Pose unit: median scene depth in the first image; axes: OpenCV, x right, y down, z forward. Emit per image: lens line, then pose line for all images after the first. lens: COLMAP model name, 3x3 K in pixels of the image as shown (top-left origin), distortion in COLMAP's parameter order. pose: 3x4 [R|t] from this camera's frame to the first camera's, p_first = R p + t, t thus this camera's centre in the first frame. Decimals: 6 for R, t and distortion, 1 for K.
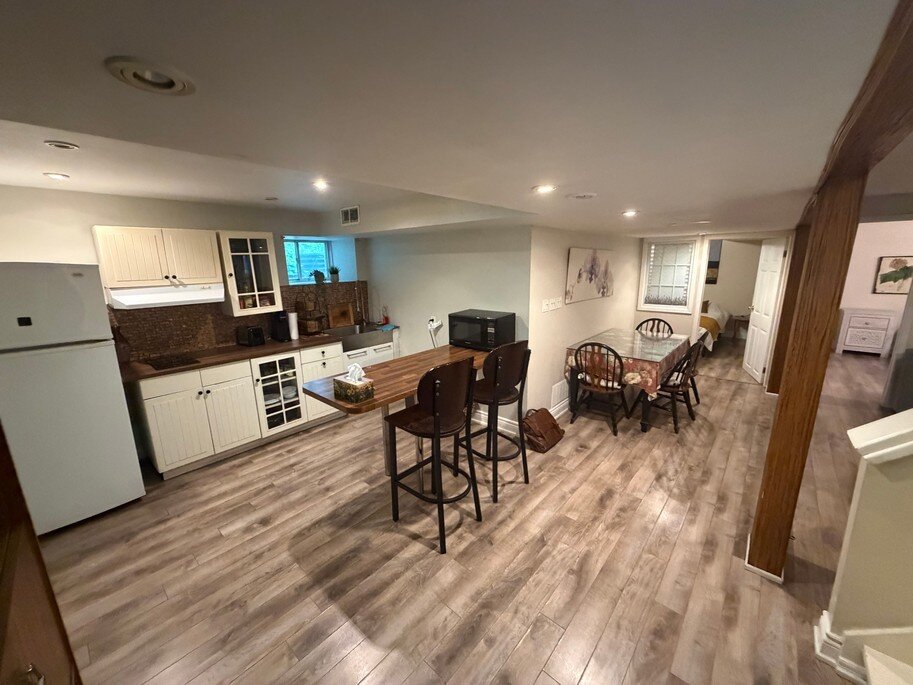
lens RADIAL K [[360.1, 0, 452.4], [0, 360.1, 344.1], [0, 0, 1]] dist [-0.002030, -0.000287]
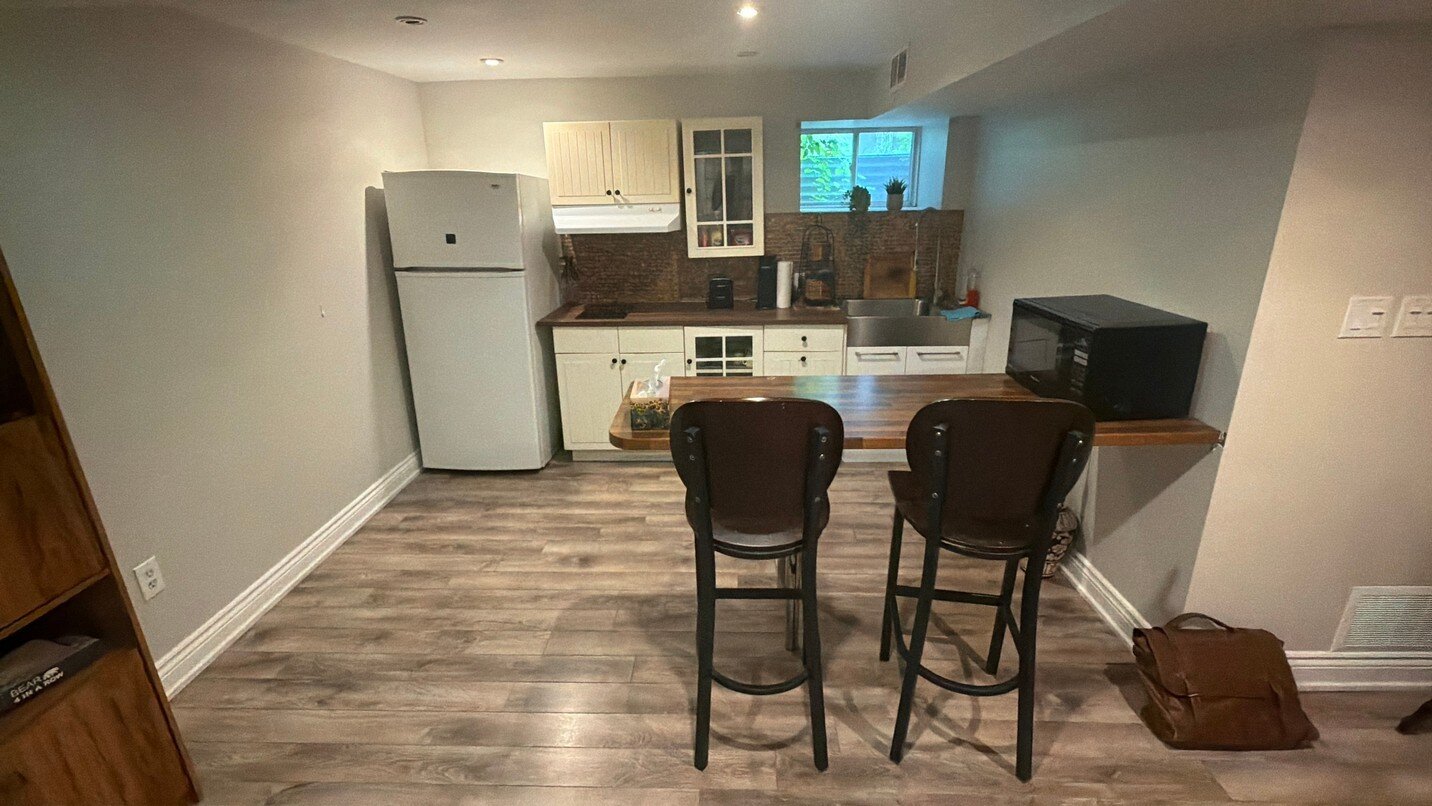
lens RADIAL K [[635.5, 0, 719.9], [0, 635.5, 404.8], [0, 0, 1]] dist [-0.001086, -0.000575]
pose [[0.643263, 0.256075, -0.721553, 0.330646], [-0.165173, 0.966633, 0.195801, -0.055080], [0.747616, -0.006770, 0.664096, 0.289730]]
